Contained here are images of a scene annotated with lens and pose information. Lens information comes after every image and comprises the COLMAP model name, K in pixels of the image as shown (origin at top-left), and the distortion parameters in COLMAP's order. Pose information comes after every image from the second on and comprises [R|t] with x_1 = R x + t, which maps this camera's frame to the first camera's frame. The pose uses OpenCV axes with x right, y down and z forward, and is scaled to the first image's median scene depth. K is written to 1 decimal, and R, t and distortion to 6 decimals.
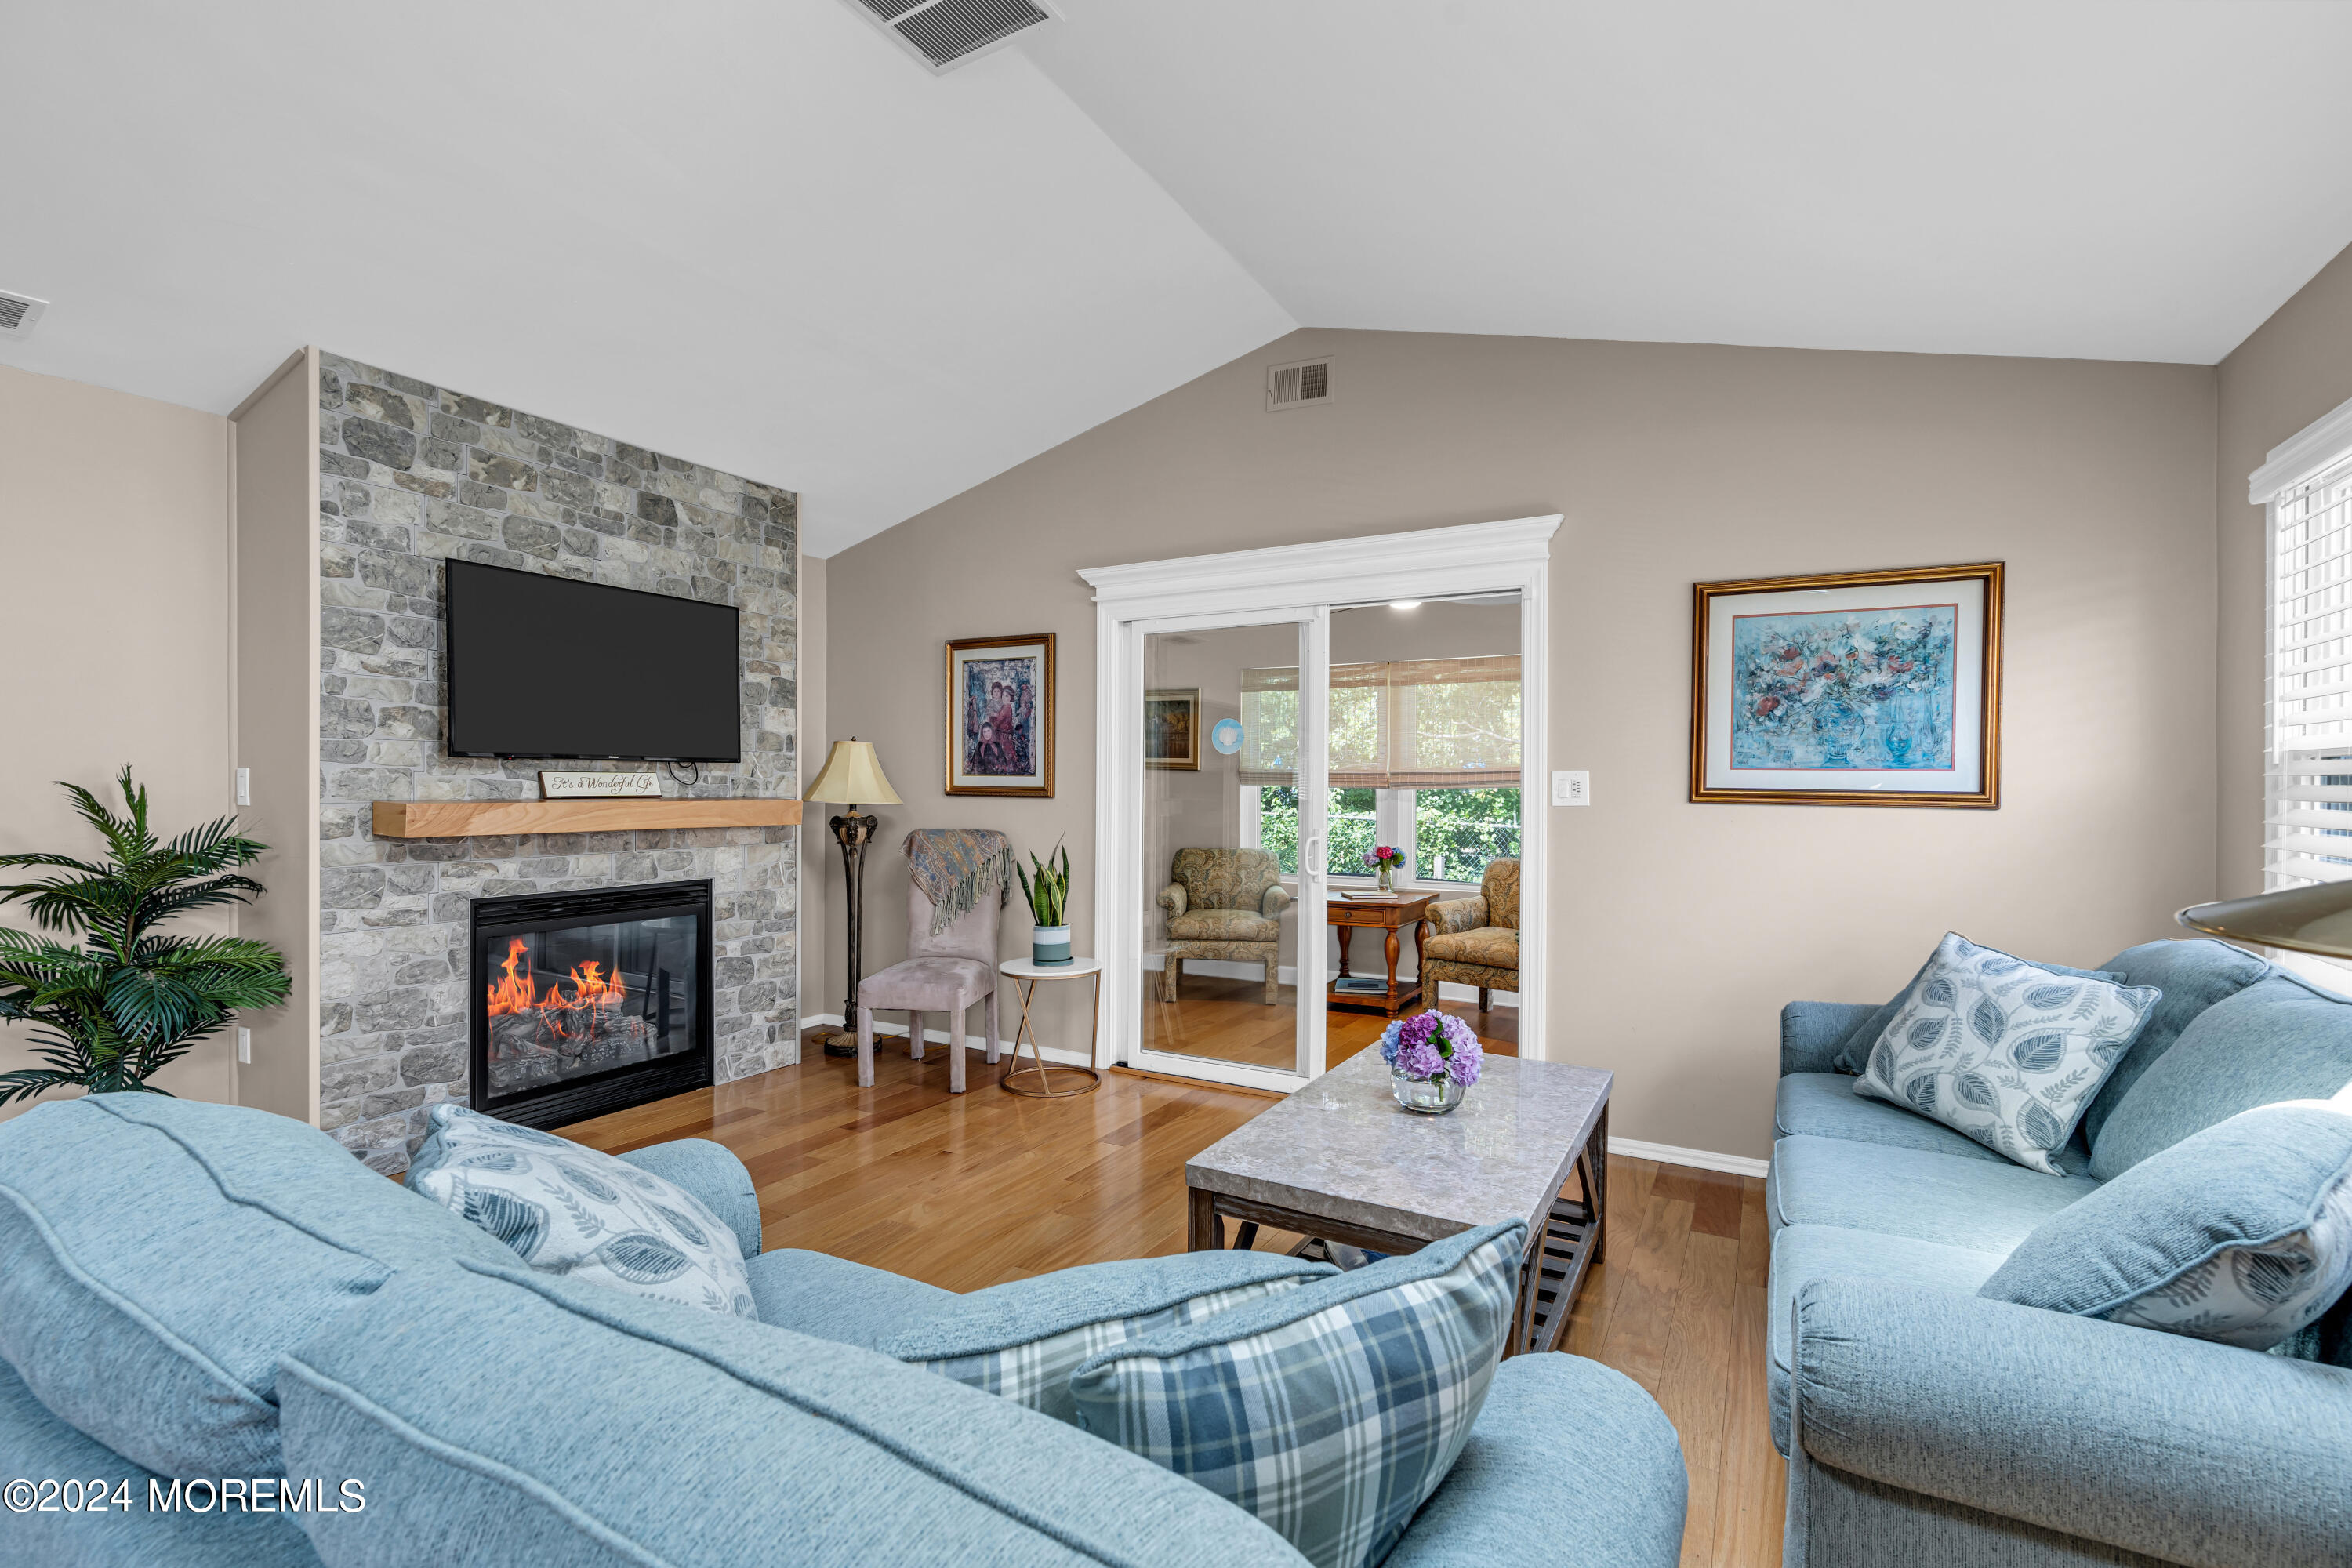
lens RADIAL K [[1075.9, 0, 1177.1], [0, 1075.9, 788.5], [0, 0, 1]] dist [-0.000375, 0.000492]
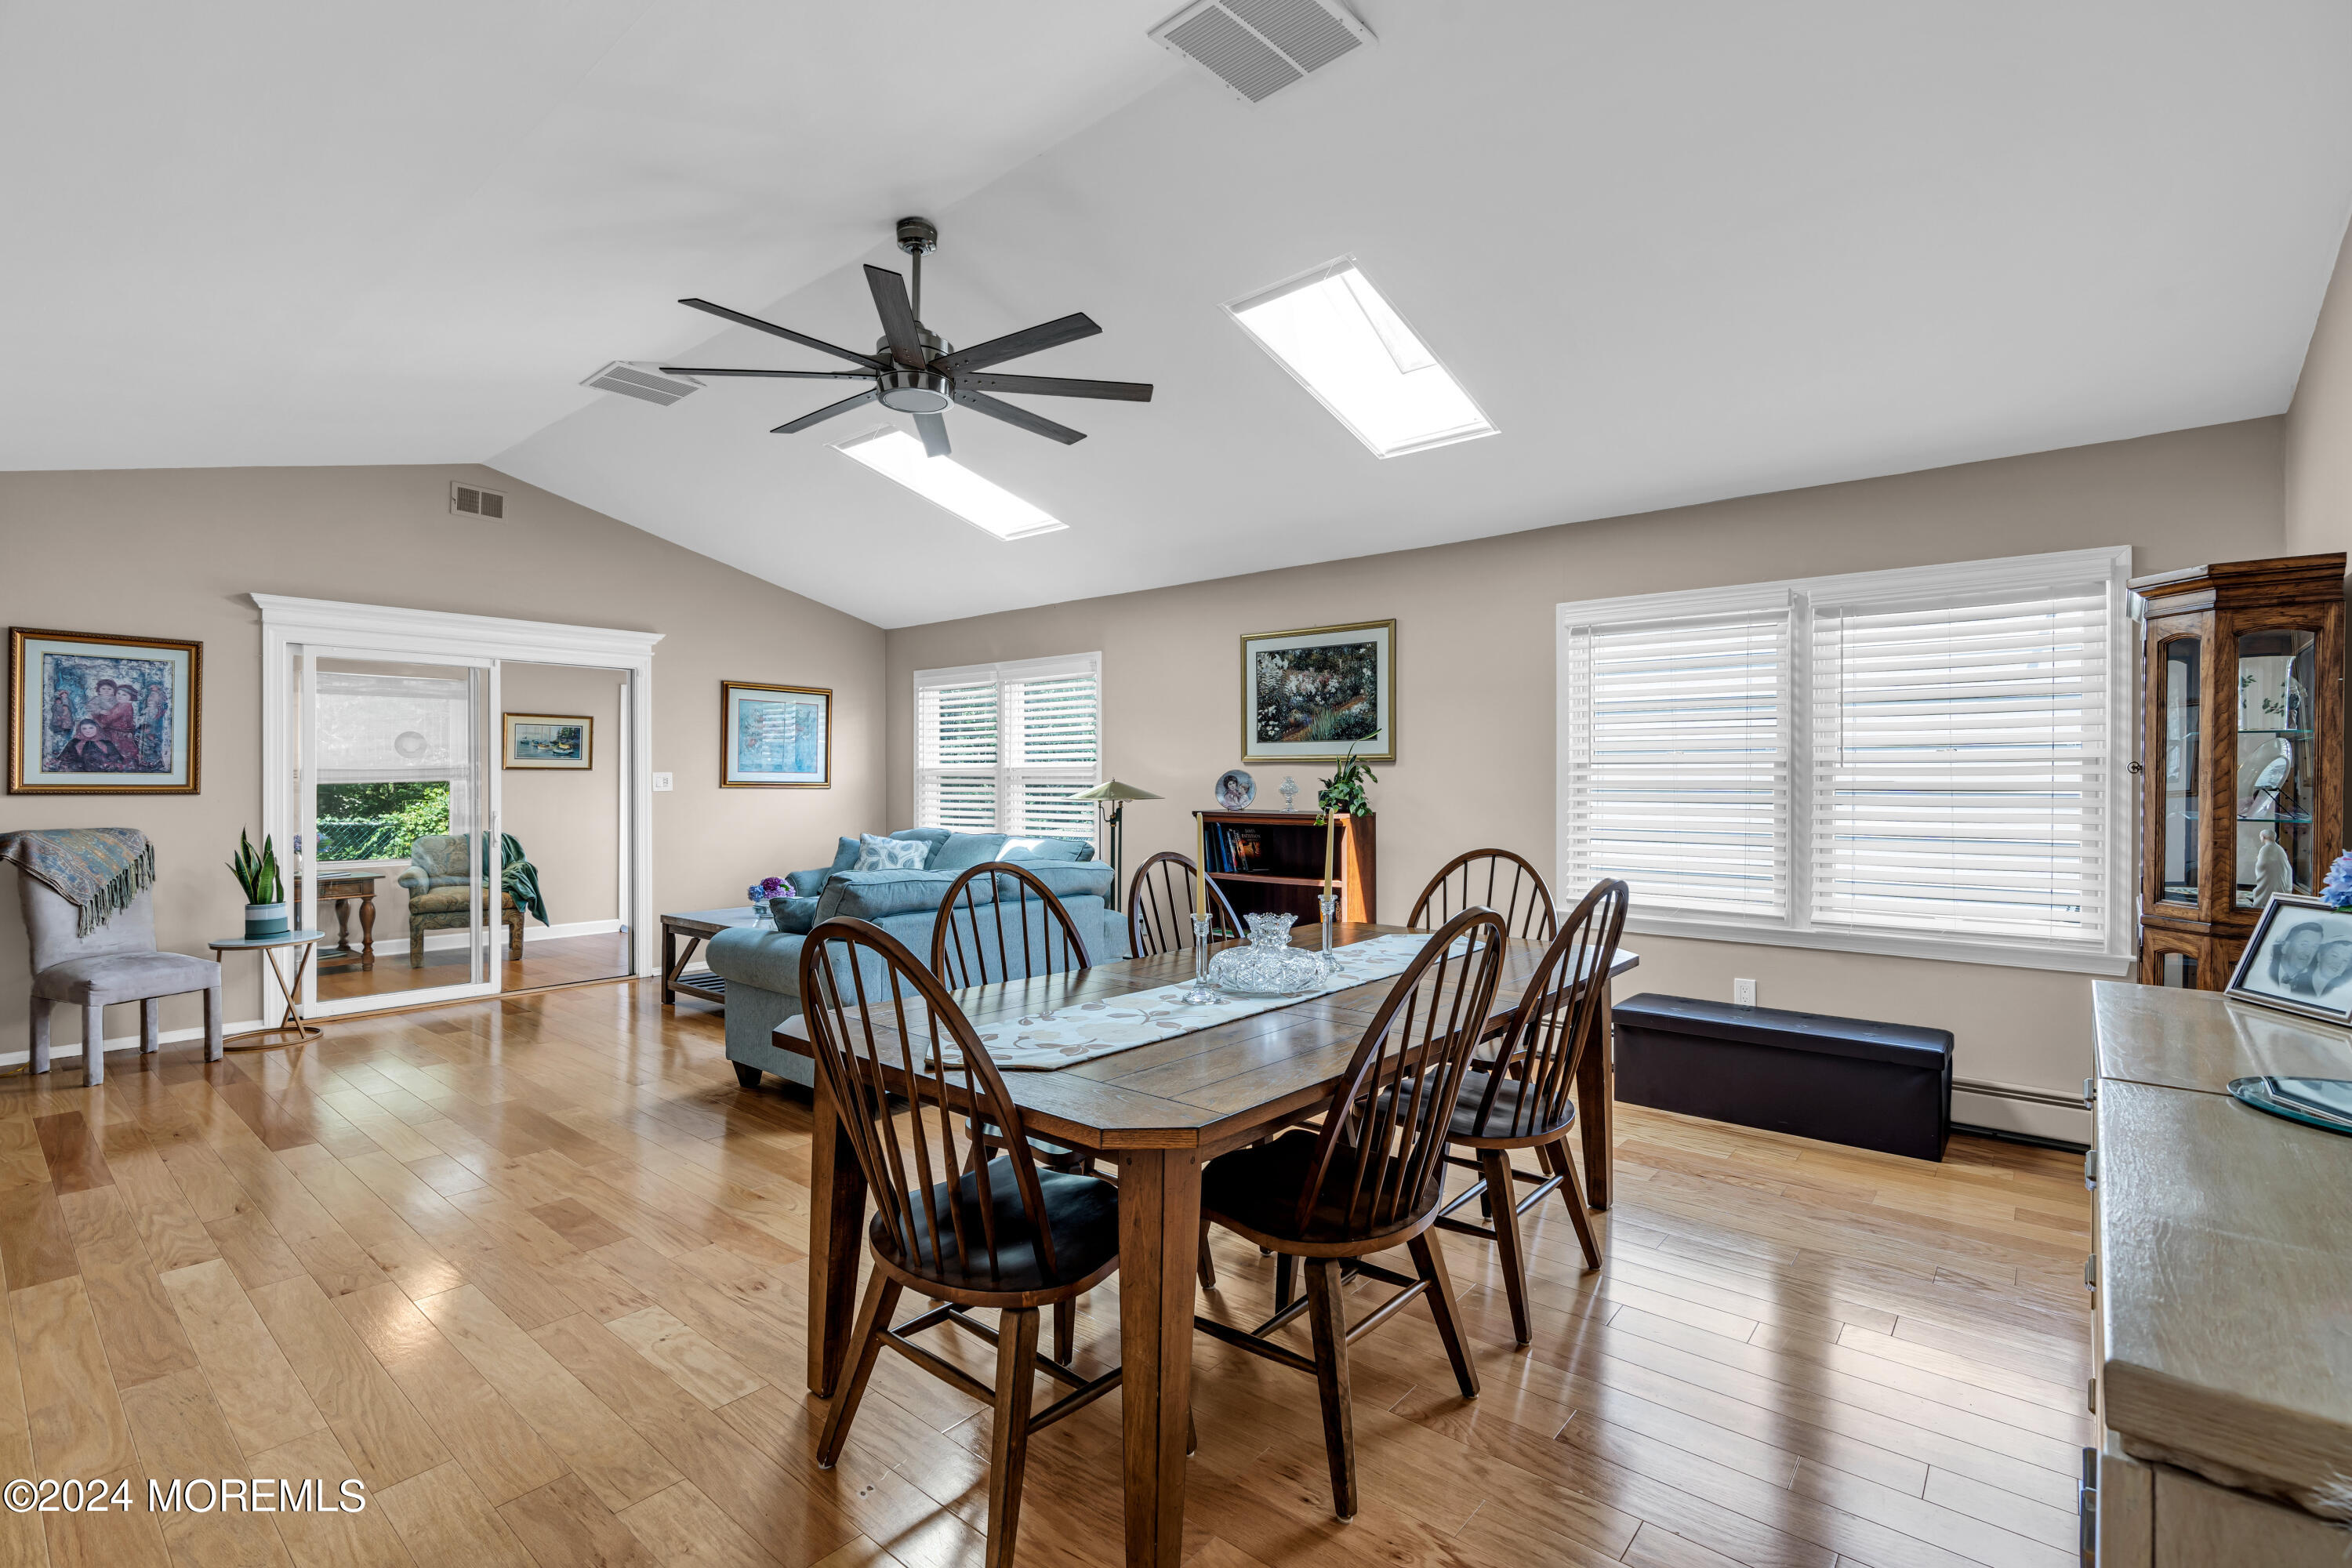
lens RADIAL K [[1075.9, 0, 1171.0], [0, 1075.9, 773.1], [0, 0, 1]] dist [-0.000375, 0.000492]
pose [[0.189753, 0.000845, 0.981832, -1.089273], [0.006130, 0.999979, -0.002046, -0.005097], [-0.981813, 0.006407, 0.189743, -0.176751]]
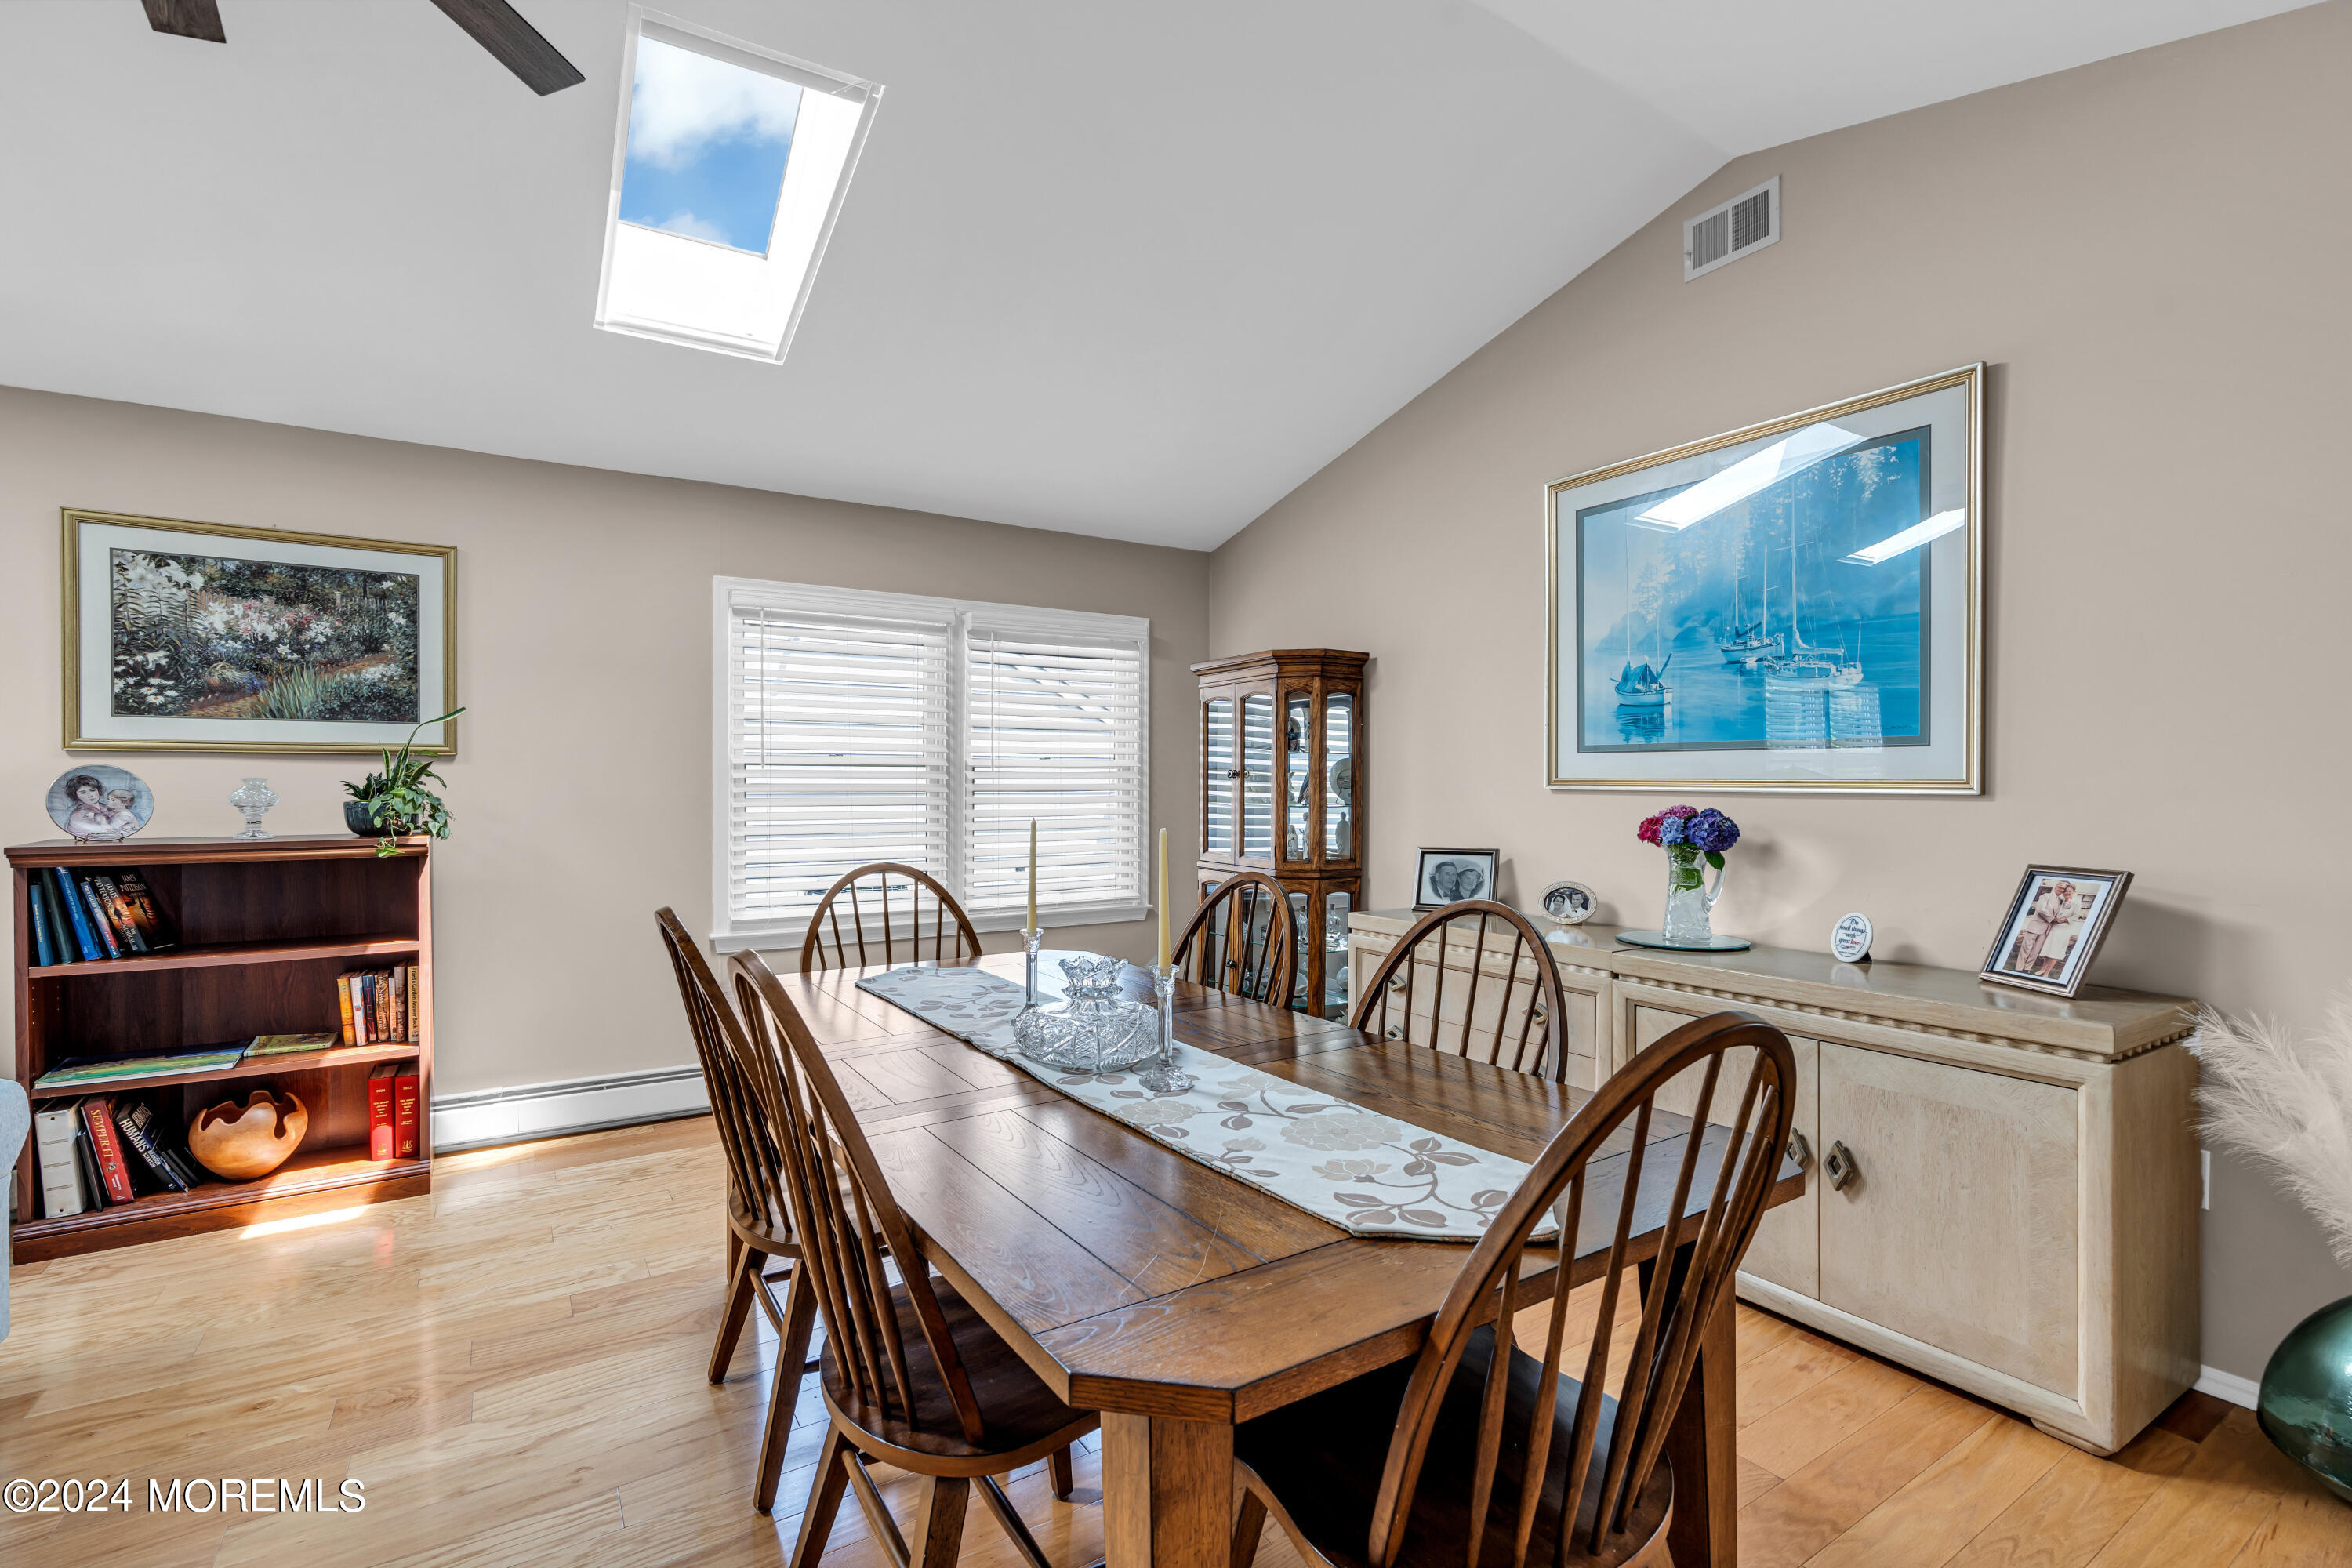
lens RADIAL K [[1075.9, 0, 1176.3], [0, 1075.9, 783.7], [0, 0, 1]] dist [-0.000375, 0.000492]
pose [[-0.884848, -0.004913, 0.465855, -0.728042], [-0.001071, 0.999963, 0.008512, -0.005797], [-0.465879, 0.007033, -0.884820, 0.280527]]
